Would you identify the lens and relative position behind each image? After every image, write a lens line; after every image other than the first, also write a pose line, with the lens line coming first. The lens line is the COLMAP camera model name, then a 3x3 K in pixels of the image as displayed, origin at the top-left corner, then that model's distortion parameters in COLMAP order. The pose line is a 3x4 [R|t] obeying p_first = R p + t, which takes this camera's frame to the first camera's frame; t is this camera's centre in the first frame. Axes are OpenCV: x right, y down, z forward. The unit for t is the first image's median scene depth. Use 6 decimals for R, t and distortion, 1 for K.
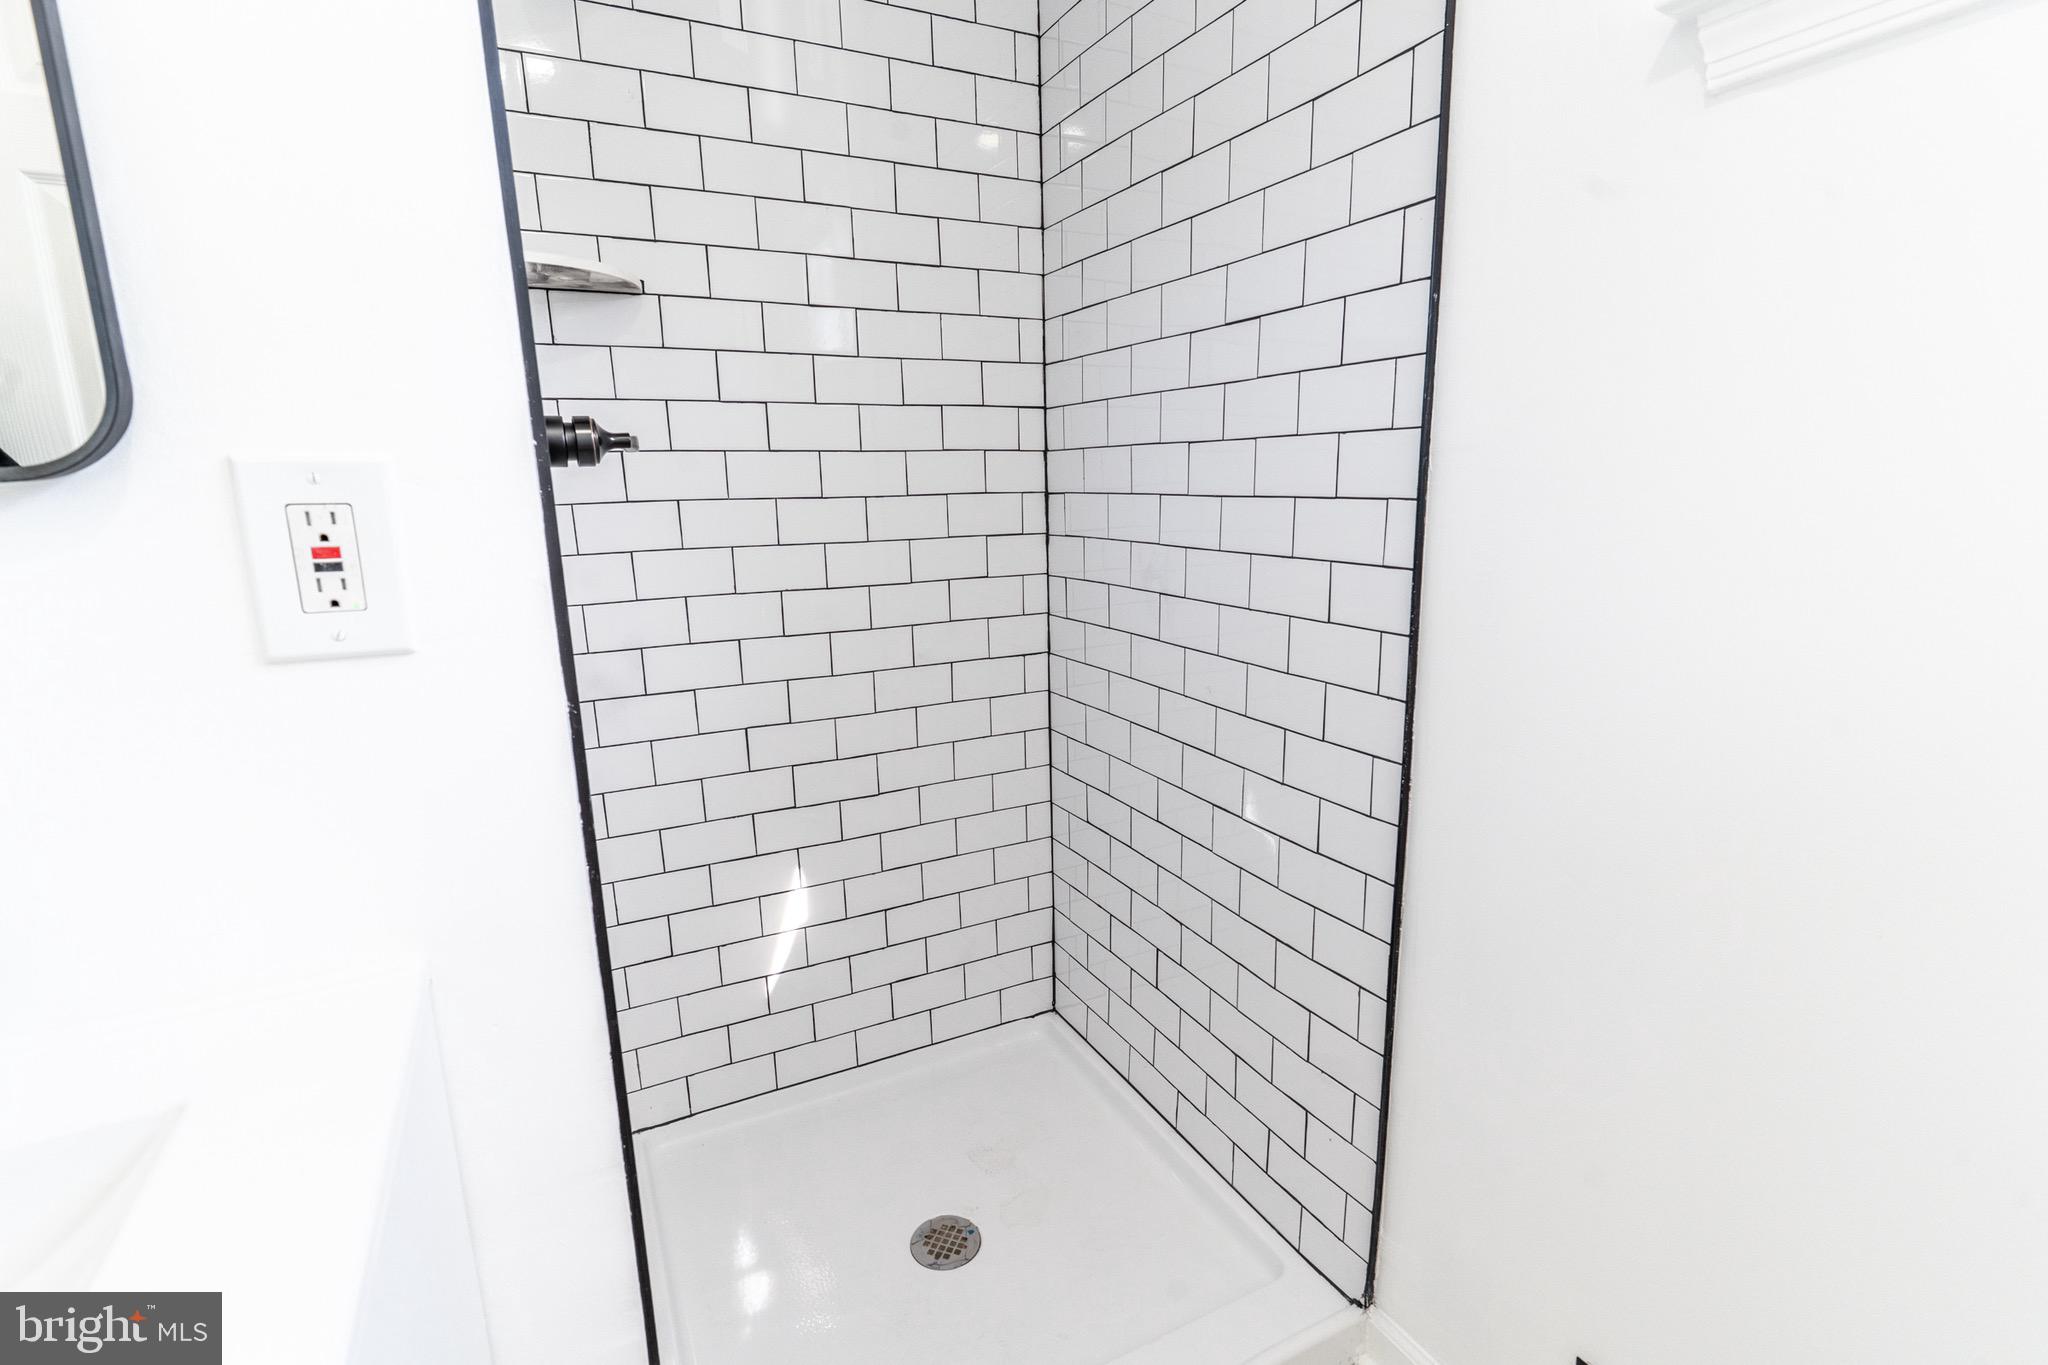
lens RADIAL K [[979.5, 0, 1024.5], [0, 979.5, 686.7], [0, 0, 1]] dist [0.000591, 0.000480]
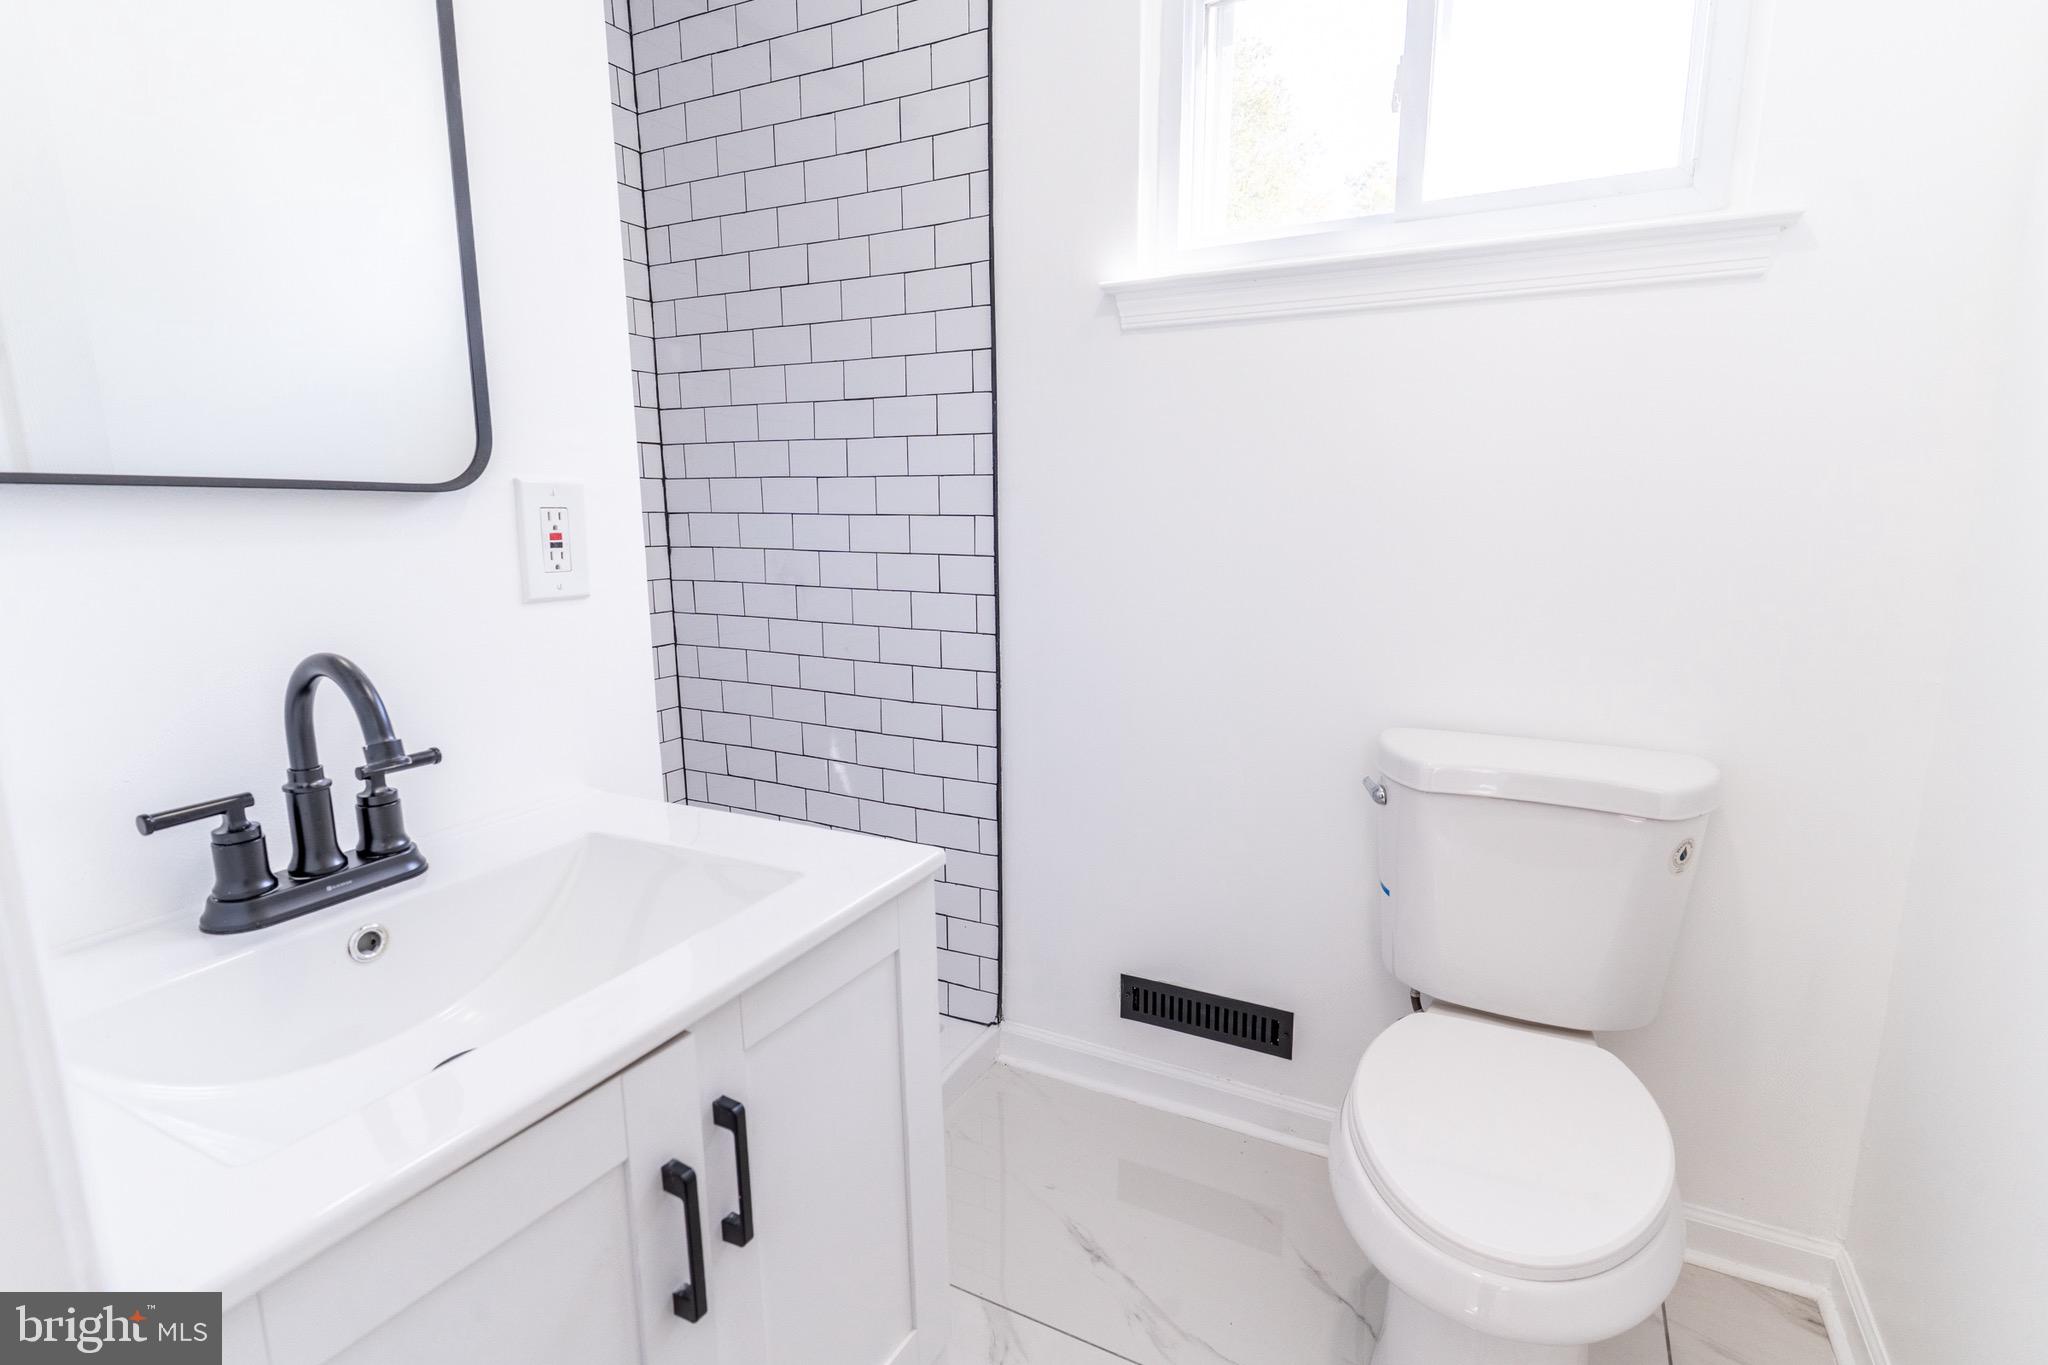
lens RADIAL K [[979.5, 0, 1046.8], [0, 979.5, 673.9], [0, 0, 1]] dist [0.000591, 0.000480]
pose [[0.811628, -0.086403, 0.577750, -0.434600], [0.109840, 0.993933, -0.005660, 0.085194], [-0.573755, 0.068054, 0.816194, -0.358104]]
